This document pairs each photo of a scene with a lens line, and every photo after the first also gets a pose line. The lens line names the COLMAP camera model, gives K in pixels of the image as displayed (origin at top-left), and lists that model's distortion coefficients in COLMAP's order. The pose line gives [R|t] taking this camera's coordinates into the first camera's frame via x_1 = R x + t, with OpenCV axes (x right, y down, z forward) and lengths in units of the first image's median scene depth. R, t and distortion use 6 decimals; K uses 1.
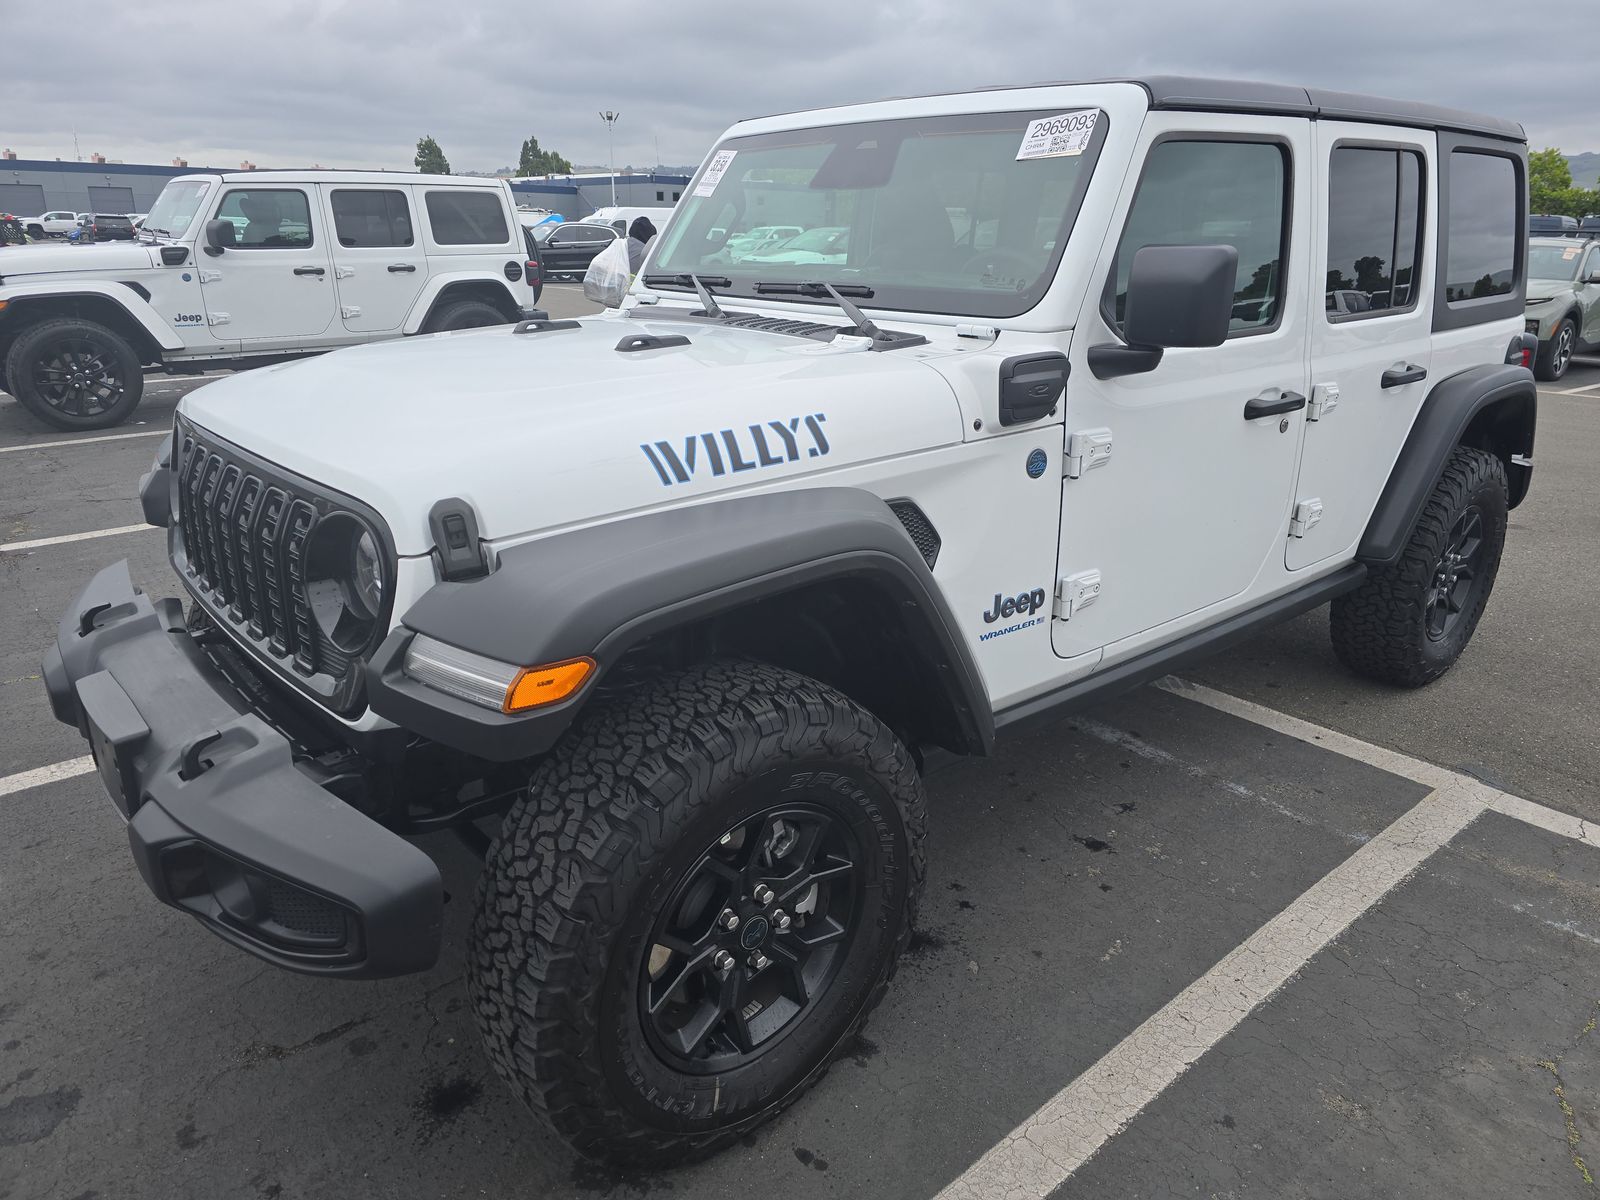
lens RADIAL K [[1096.5, 0, 800.0], [0, 1096.5, 600.0], [0, 0, 1]] dist [0.014333, -0.003325]
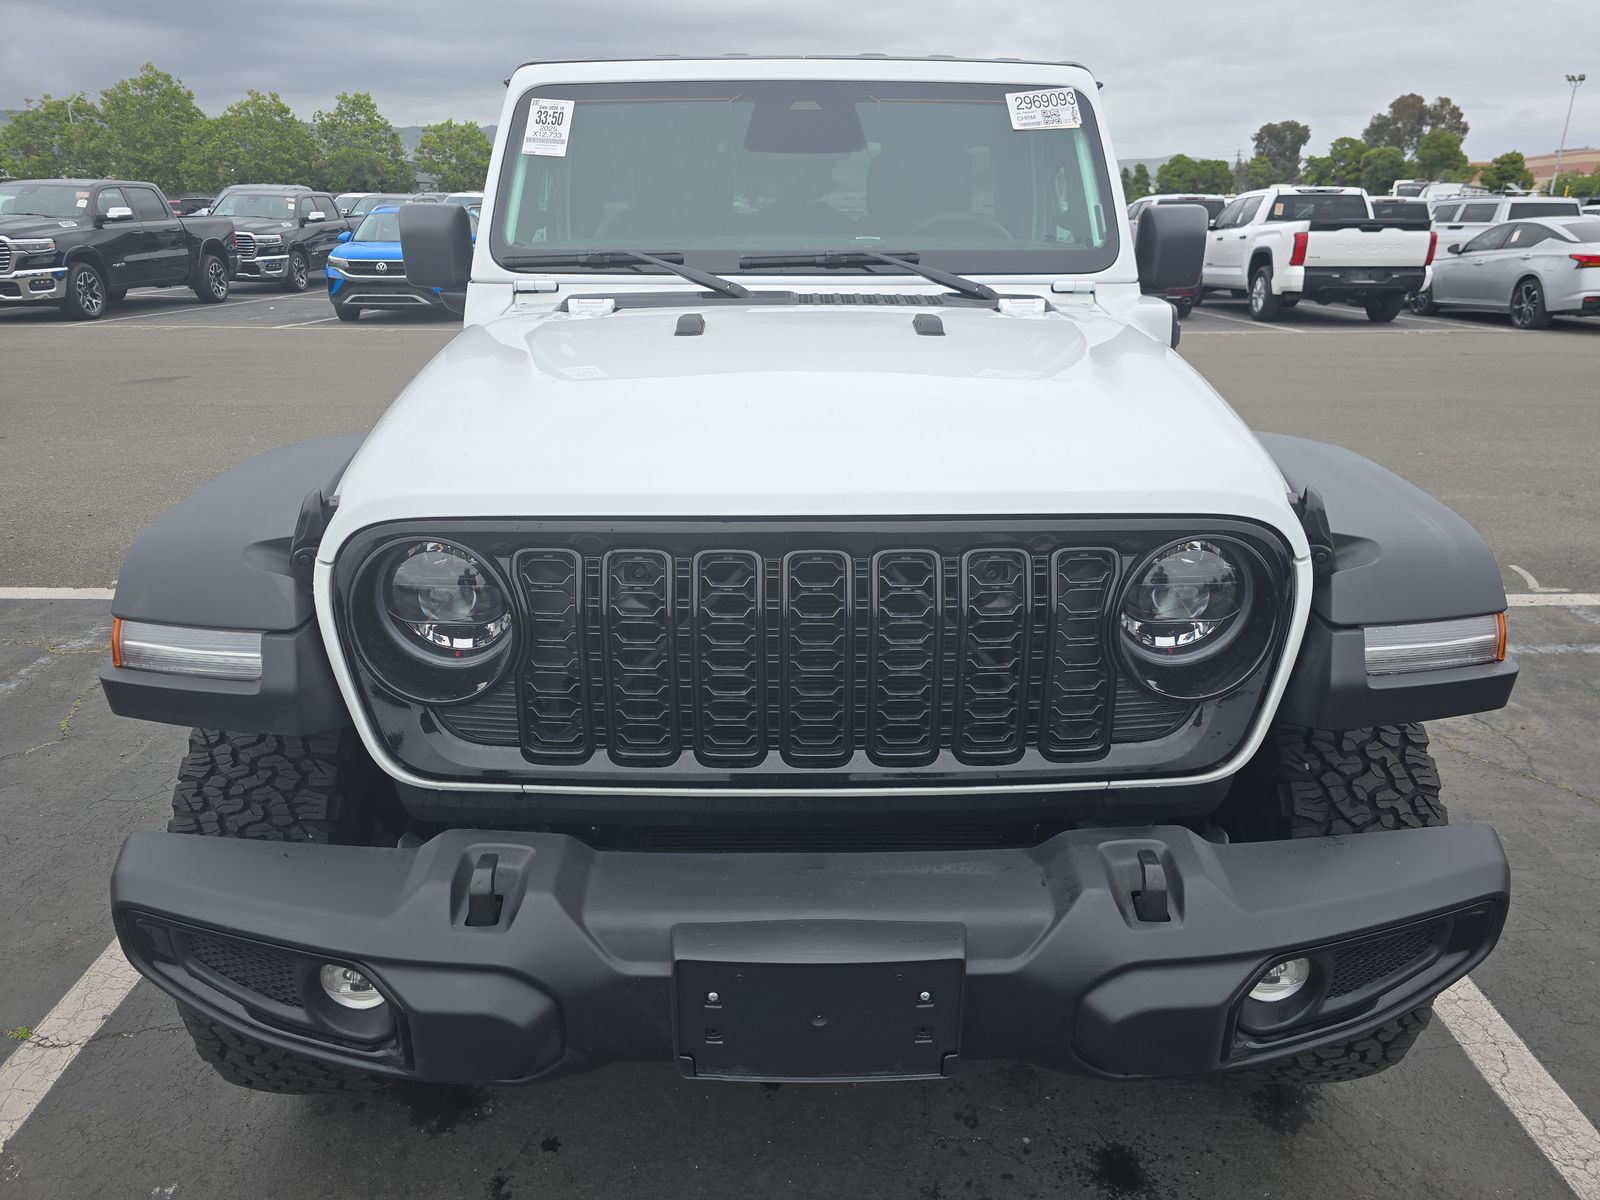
lens RADIAL K [[1096.5, 0, 800.0], [0, 1096.5, 600.0], [0, 0, 1]] dist [0.014333, -0.003325]
pose [[0.646434, -0.271046, 0.713202, -0.520721], [0.250392, 0.958364, 0.137267, -0.096014], [-0.720713, 0.089846, 0.687387, 0.273575]]
